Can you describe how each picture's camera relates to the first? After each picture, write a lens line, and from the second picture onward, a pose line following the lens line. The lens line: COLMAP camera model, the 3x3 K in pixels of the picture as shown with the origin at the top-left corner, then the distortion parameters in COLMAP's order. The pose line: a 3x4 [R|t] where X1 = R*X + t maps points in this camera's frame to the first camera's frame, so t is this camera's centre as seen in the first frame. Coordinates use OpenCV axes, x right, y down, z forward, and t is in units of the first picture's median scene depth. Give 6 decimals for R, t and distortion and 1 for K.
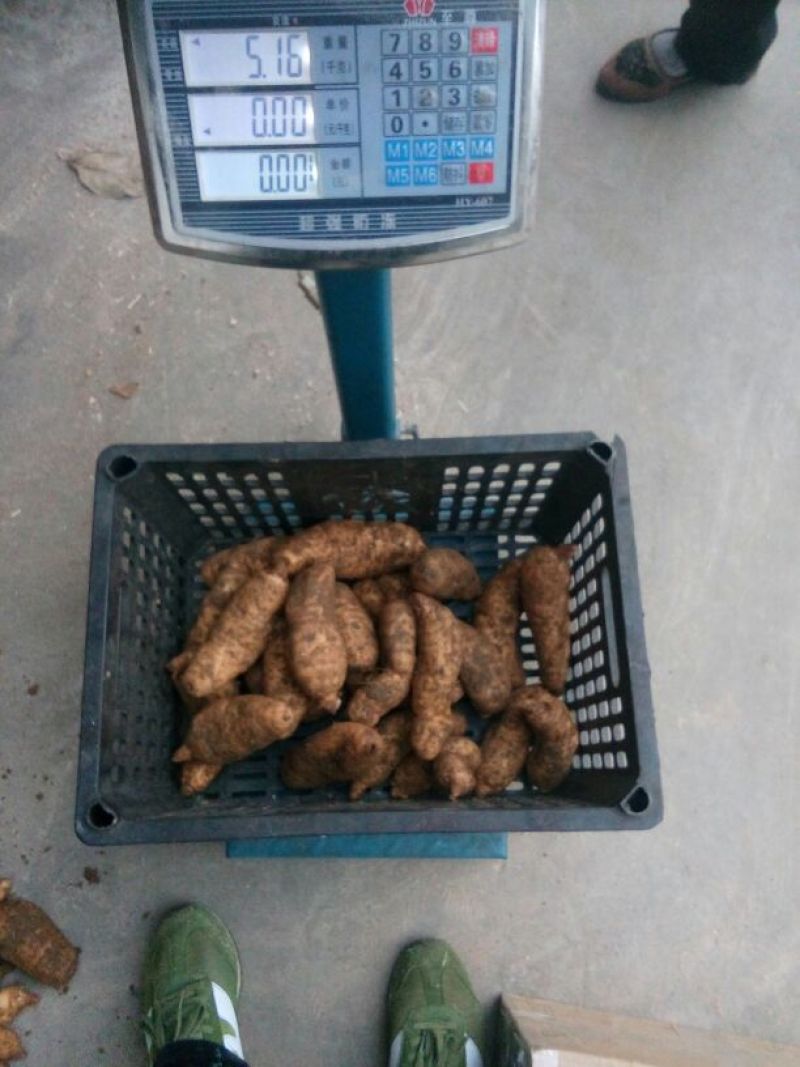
lens RADIAL K [[858.7, 0, 397.6], [0, 858.7, 536.1], [0, 0, 1]] dist [0.024935, -0.004164]
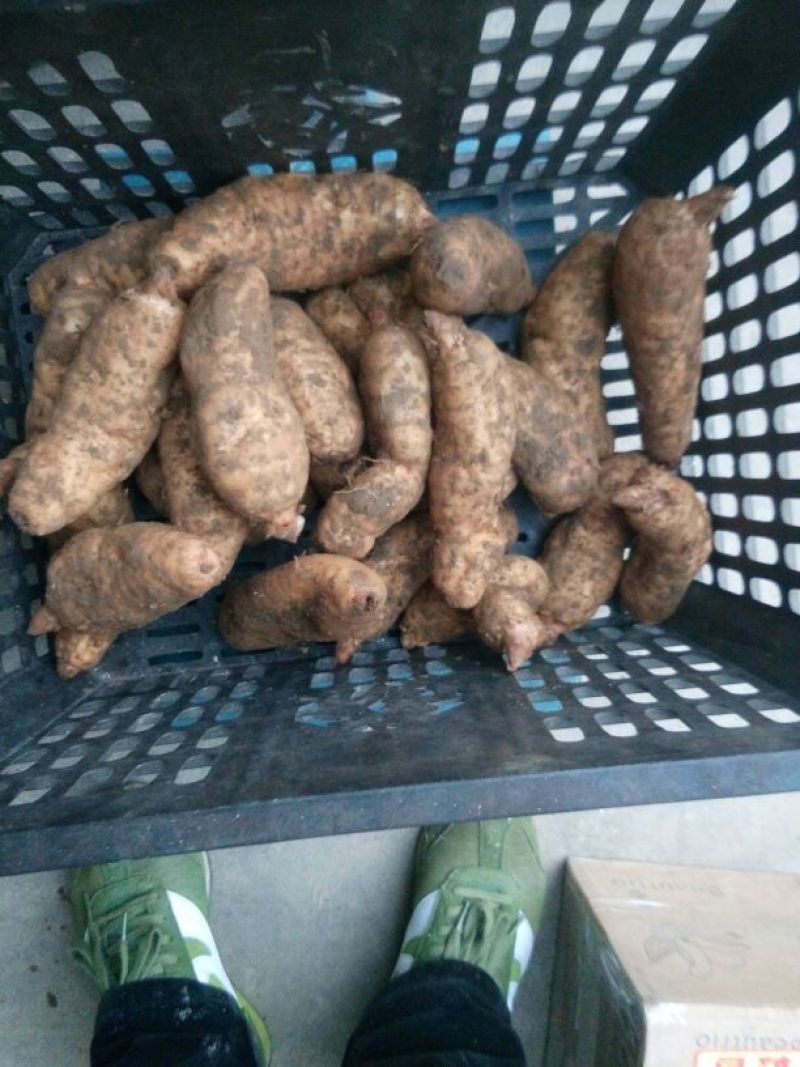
lens RADIAL K [[858.7, 0, 397.6], [0, 858.7, 536.1], [0, 0, 1]] dist [0.024935, -0.004164]
pose [[0.996923, -0.077706, 0.010355, -0.011633], [0.069623, 0.938346, 0.338613, 0.016121], [-0.036029, -0.336850, 0.940869, 0.454025]]
